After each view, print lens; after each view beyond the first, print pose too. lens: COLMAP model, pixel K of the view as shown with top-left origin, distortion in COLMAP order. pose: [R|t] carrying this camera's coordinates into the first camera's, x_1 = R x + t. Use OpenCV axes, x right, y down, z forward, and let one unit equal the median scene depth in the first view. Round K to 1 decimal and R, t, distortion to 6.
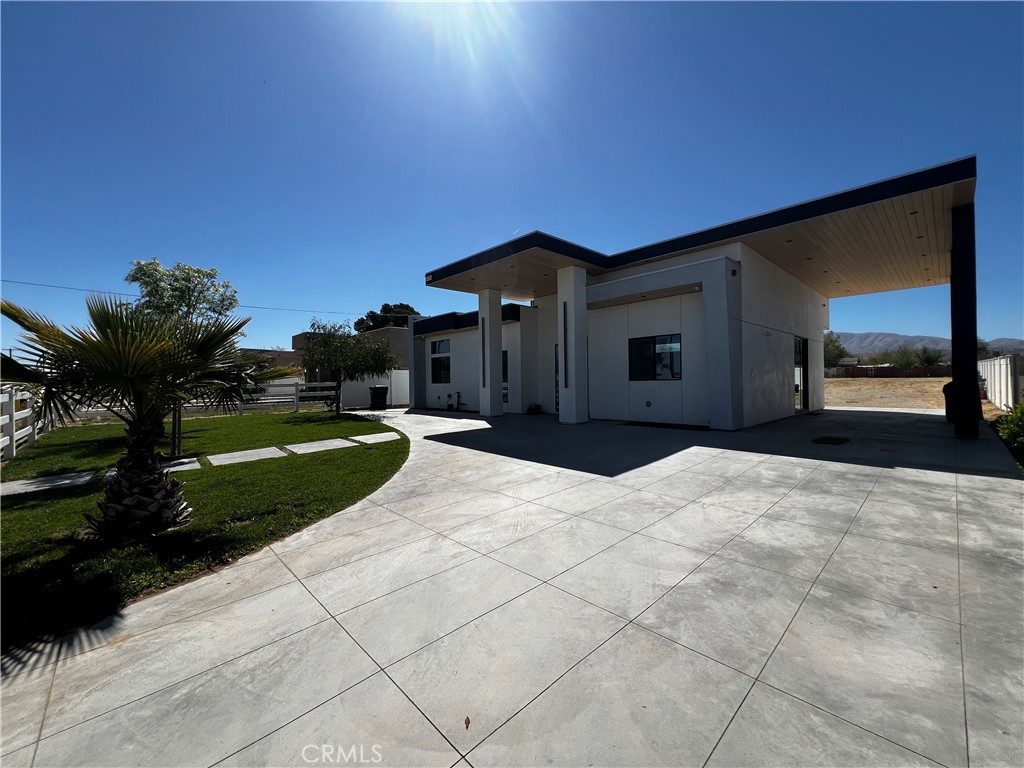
lens RADIAL K [[412.0, 0, 512.0], [0, 412.0, 384.0], [0, 0, 1]] dist [0.001868, 0.000018]
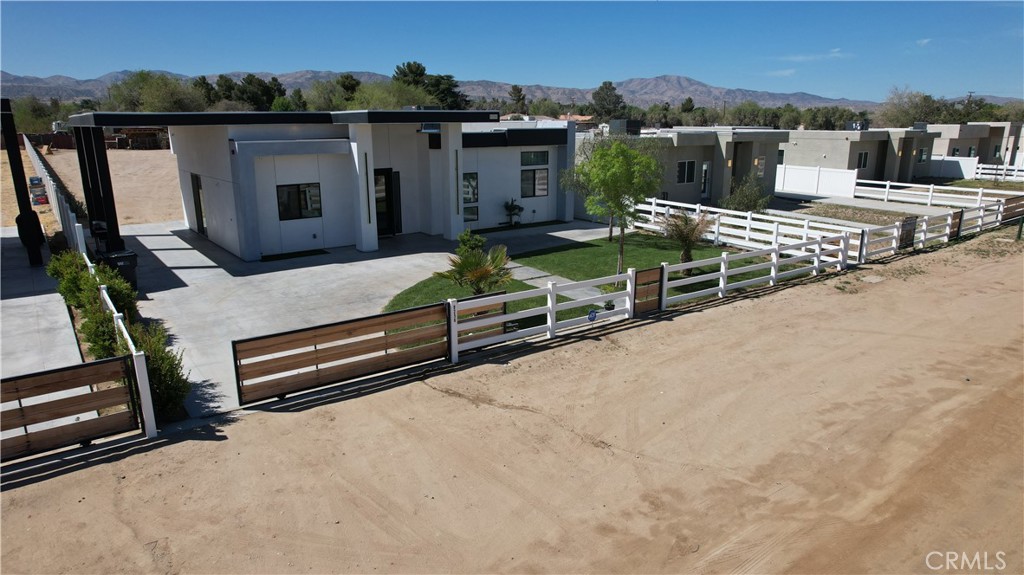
lens RADIAL K [[653.0, 0, 512.9], [0, 653.0, 290.1], [0, 0, 1]] dist [-0.081231, 0.076744]
pose [[0.105760, -0.238119, 0.965461, -0.733083], [0.003980, 0.970999, 0.239049, -0.240044], [-0.994384, -0.021439, 0.103641, -0.717207]]
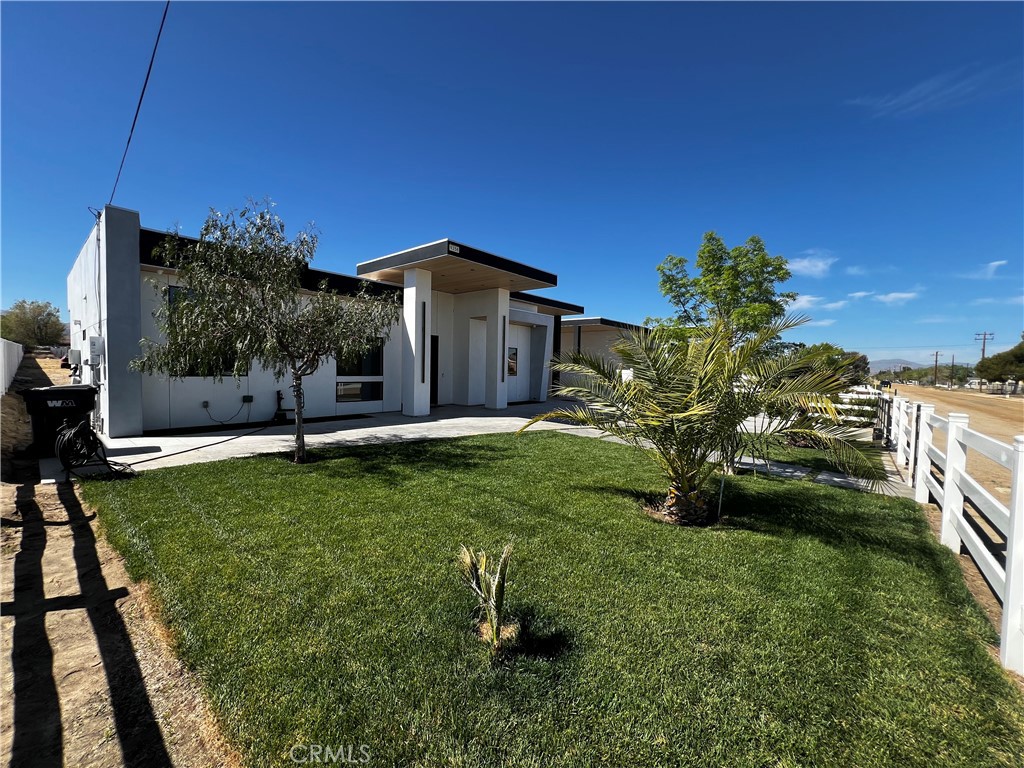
lens RADIAL K [[412.0, 0, 512.0], [0, 412.0, 384.0], [0, 0, 1]] dist [0.001868, 0.000018]
pose [[-0.120819, -0.032189, 0.992153, -1.164939], [-0.017391, 0.999389, 0.030306, -0.022245], [-0.992522, -0.013593, -0.121305, 1.122849]]
